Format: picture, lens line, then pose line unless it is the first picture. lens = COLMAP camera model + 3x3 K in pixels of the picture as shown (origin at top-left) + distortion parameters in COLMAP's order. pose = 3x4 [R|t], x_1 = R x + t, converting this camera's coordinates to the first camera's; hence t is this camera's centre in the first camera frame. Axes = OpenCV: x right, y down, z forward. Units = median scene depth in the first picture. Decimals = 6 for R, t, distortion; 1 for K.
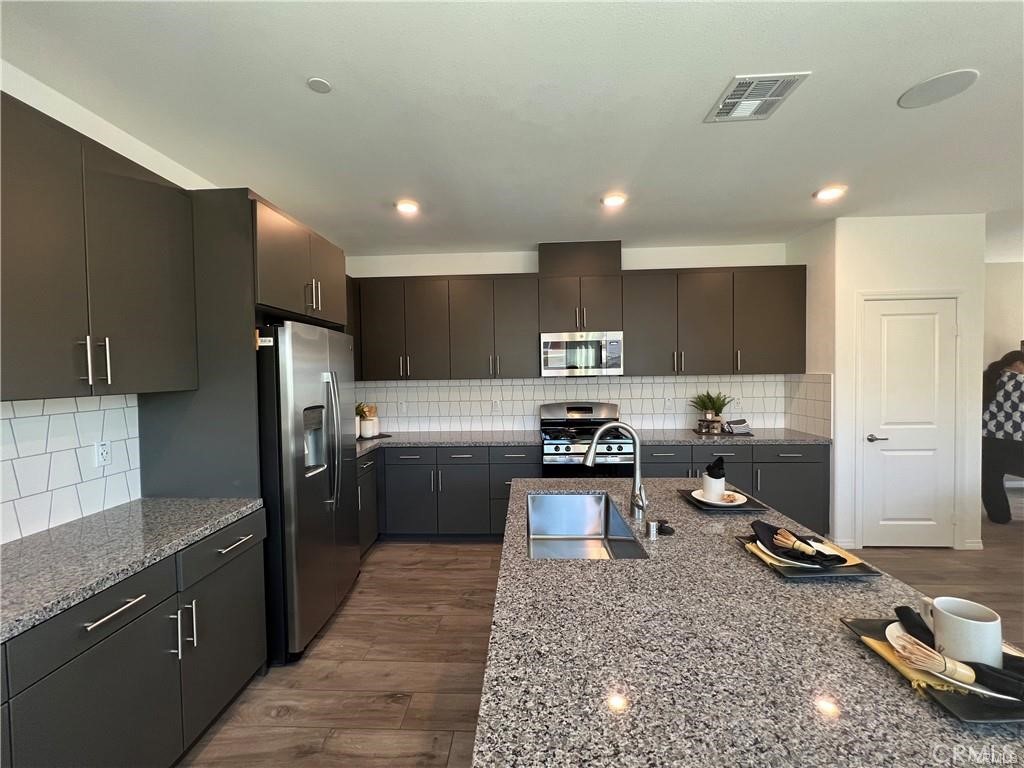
lens RADIAL K [[373.2, 0, 512.0], [0, 373.2, 384.0], [0, 0, 1]] dist [0.001192, 0.000162]
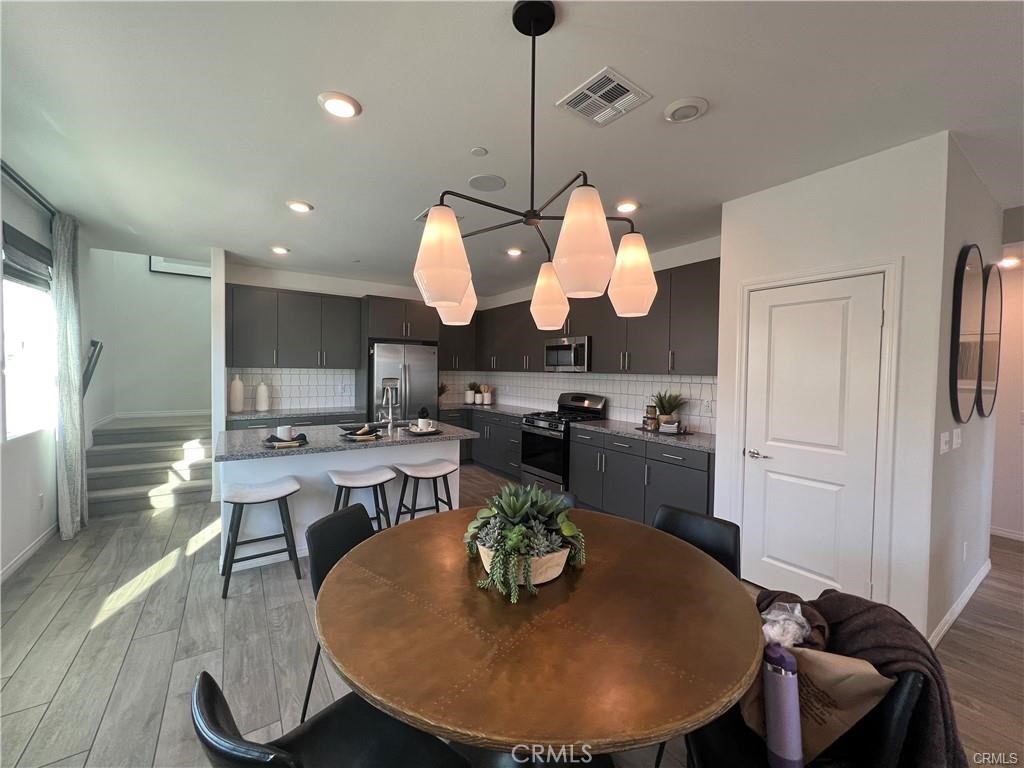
lens RADIAL K [[407.3, 0, 512.0], [0, 407.3, 384.0], [0, 0, 1]] dist [-0.000660, -0.000142]
pose [[0.598654, 0.053210, -0.799238, 1.342821], [-0.044497, 0.998460, 0.033144, -0.018664], [0.799771, 0.015722, 0.600100, 0.009736]]
